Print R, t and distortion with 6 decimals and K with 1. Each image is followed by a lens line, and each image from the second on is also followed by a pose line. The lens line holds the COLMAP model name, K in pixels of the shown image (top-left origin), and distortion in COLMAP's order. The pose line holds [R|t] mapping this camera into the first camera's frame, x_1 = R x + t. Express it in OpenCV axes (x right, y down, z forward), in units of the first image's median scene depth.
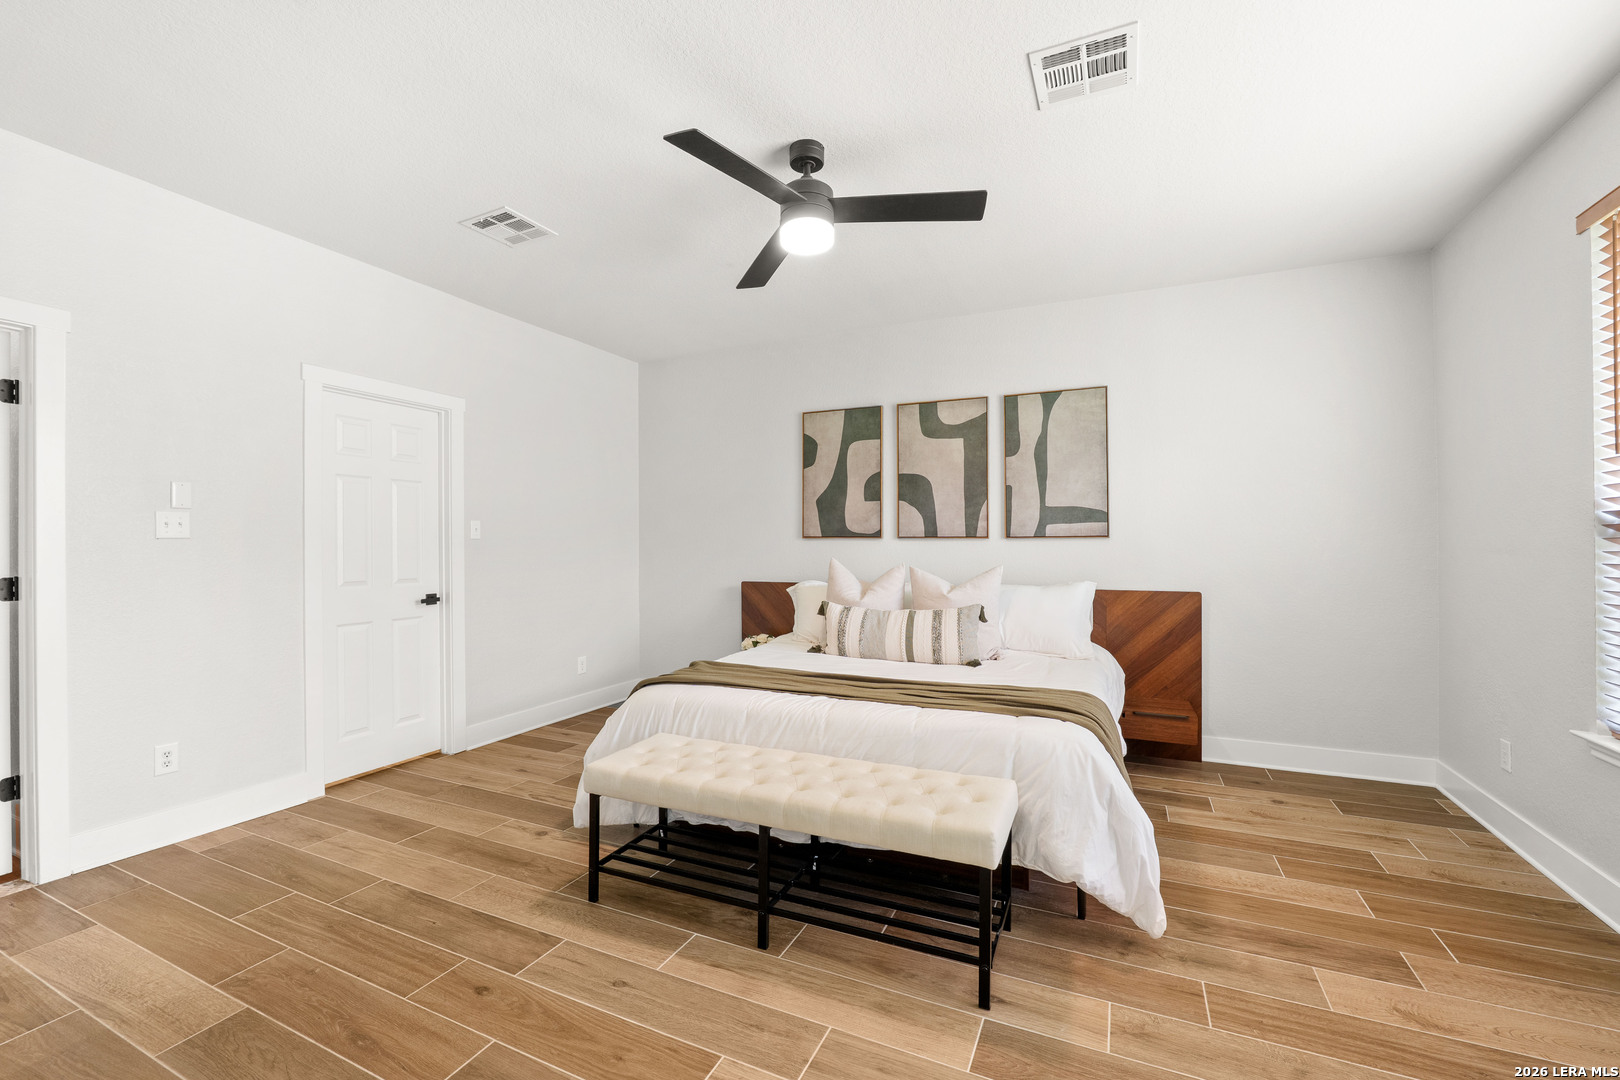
lens RADIAL K [[663.7, 0, 807.4], [0, 663.7, 542.6], [0, 0, 1]] dist [-0.011681, -0.000453]
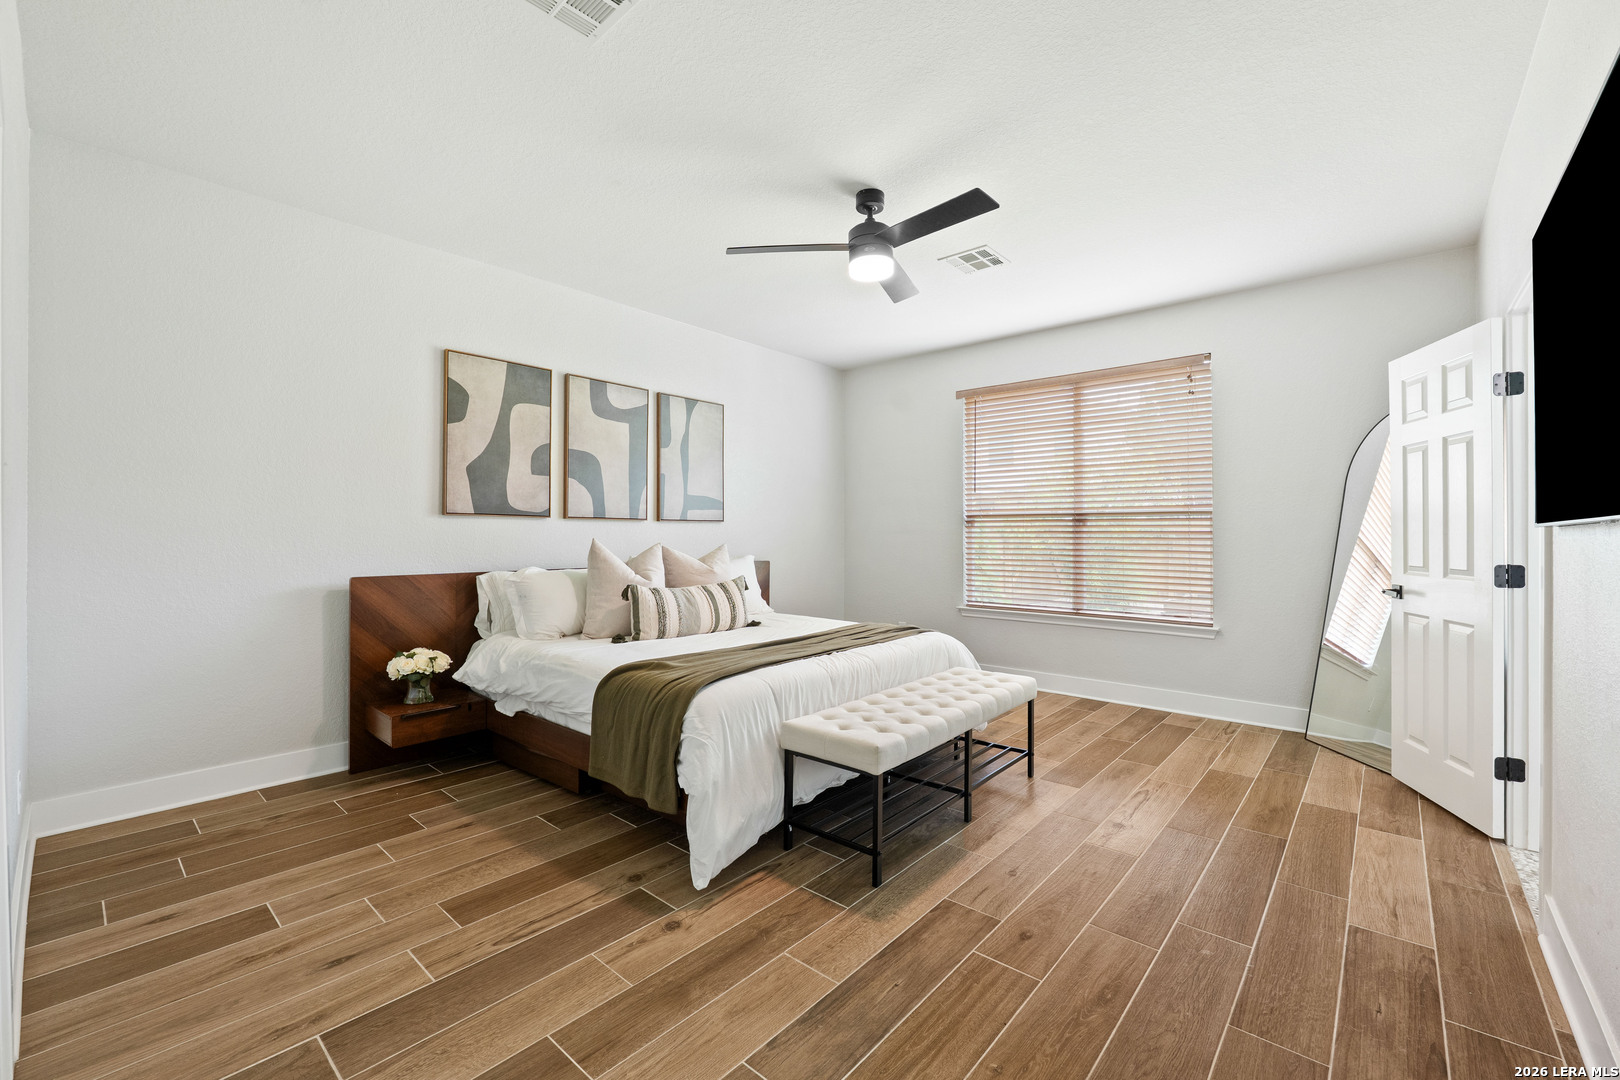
lens RADIAL K [[663.7, 0, 804.6], [0, 663.7, 535.1], [0, 0, 1]] dist [-0.011681, -0.000453]
pose [[0.289561, 0.000920, 0.957159, -0.708124], [-0.005751, 0.999983, 0.000779, 0.015487], [-0.957142, -0.005730, 0.289561, 0.454214]]
